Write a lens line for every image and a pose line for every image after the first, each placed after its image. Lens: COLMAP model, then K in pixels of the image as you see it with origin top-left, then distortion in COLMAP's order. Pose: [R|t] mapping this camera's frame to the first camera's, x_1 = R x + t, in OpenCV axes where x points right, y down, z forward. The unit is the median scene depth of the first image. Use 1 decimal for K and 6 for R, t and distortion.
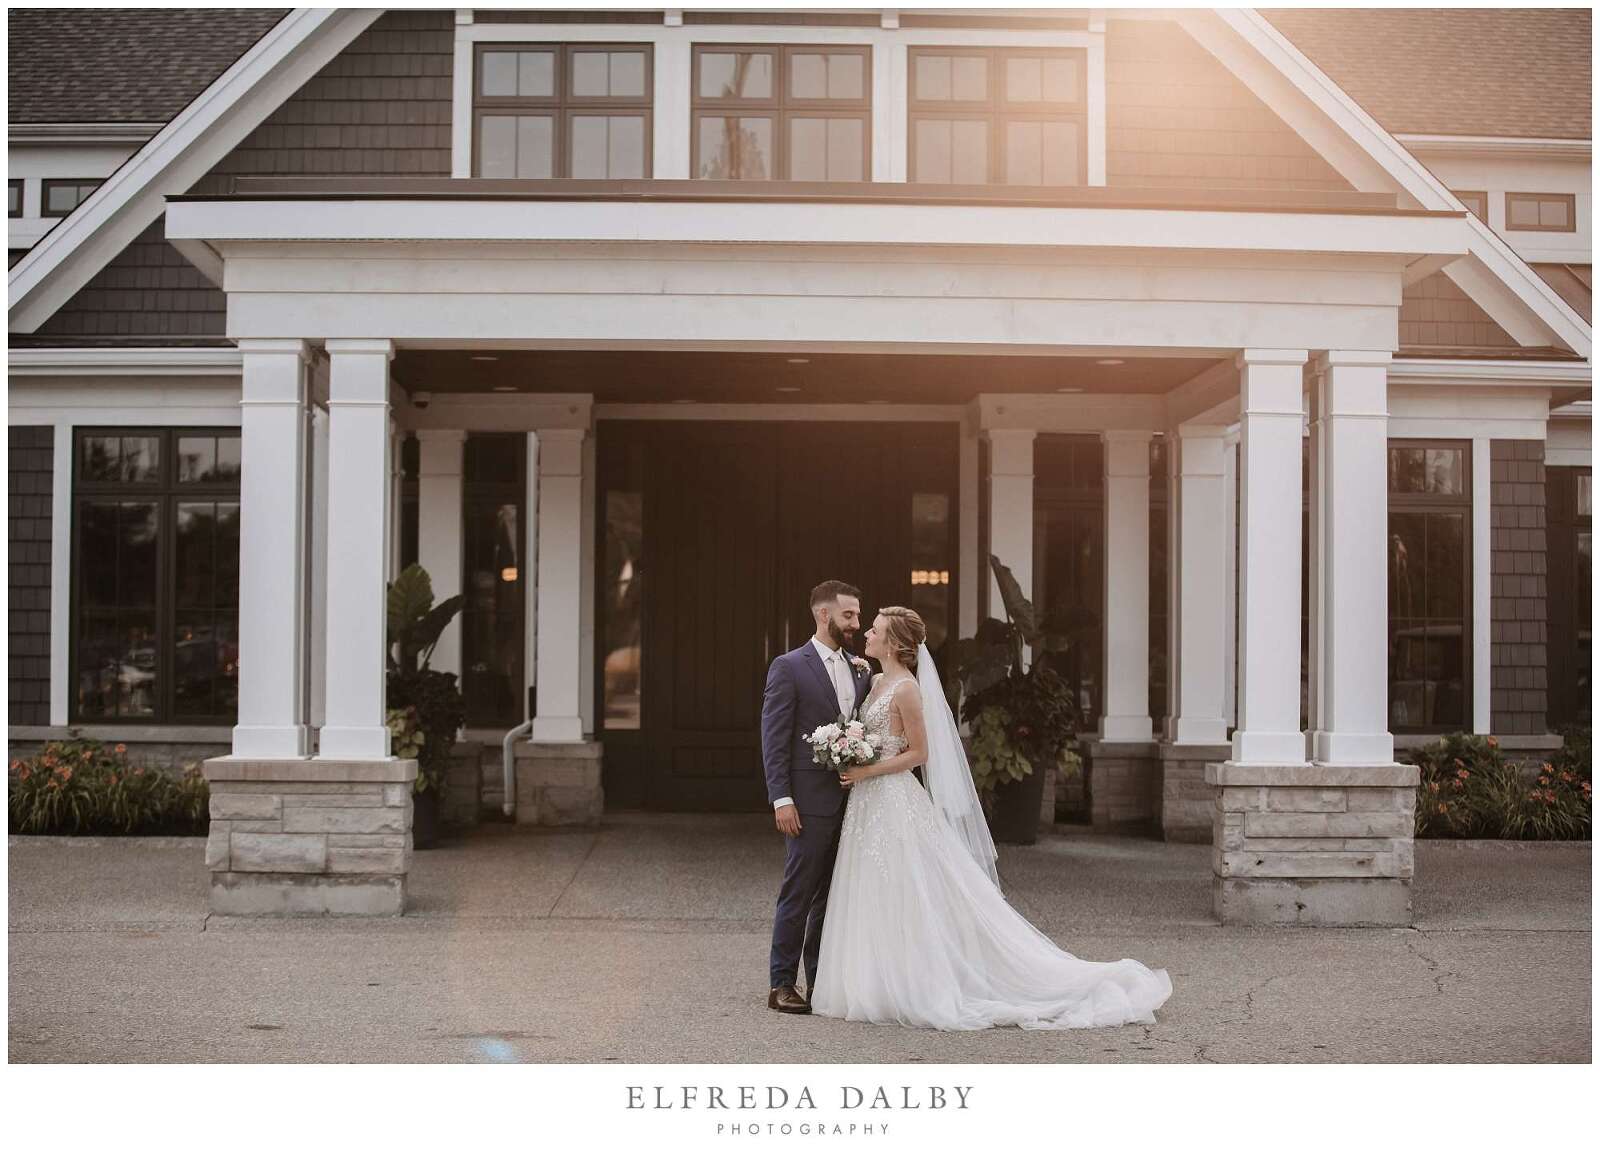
lens RADIAL K [[7280.4, 0, 805.0], [0, 7280.4, 576.2], [0, 0, 1]] dist [-0.944501, 0.000000]
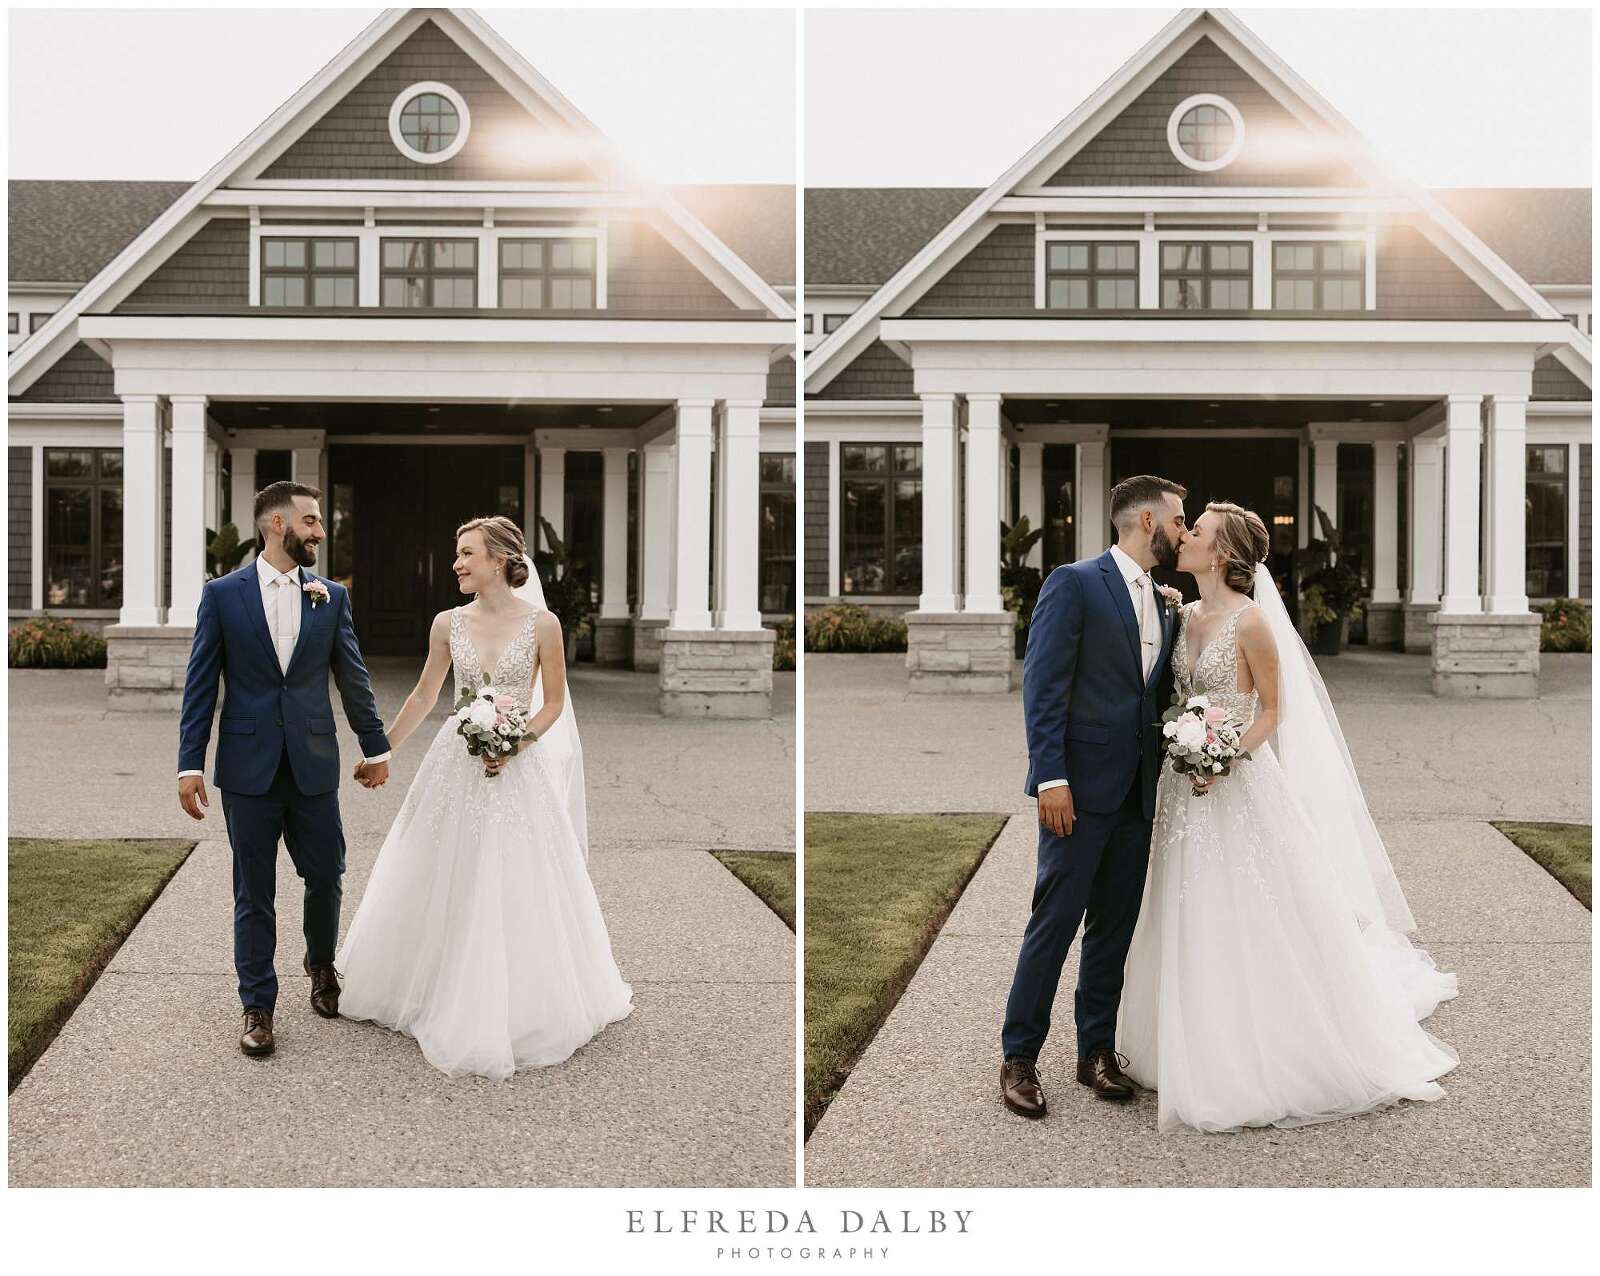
lens RADIAL K [[6030.4, 0, 800.7], [0, 6030.4, 649.1], [0, 0, 1]] dist [0.236368, 0.000000]
pose [[0.998352, -0.002615, -0.057325, -0.018988], [0.004782, 0.999278, 0.037700, -0.026015], [0.057185, -0.037912, 0.997643, -0.613744]]
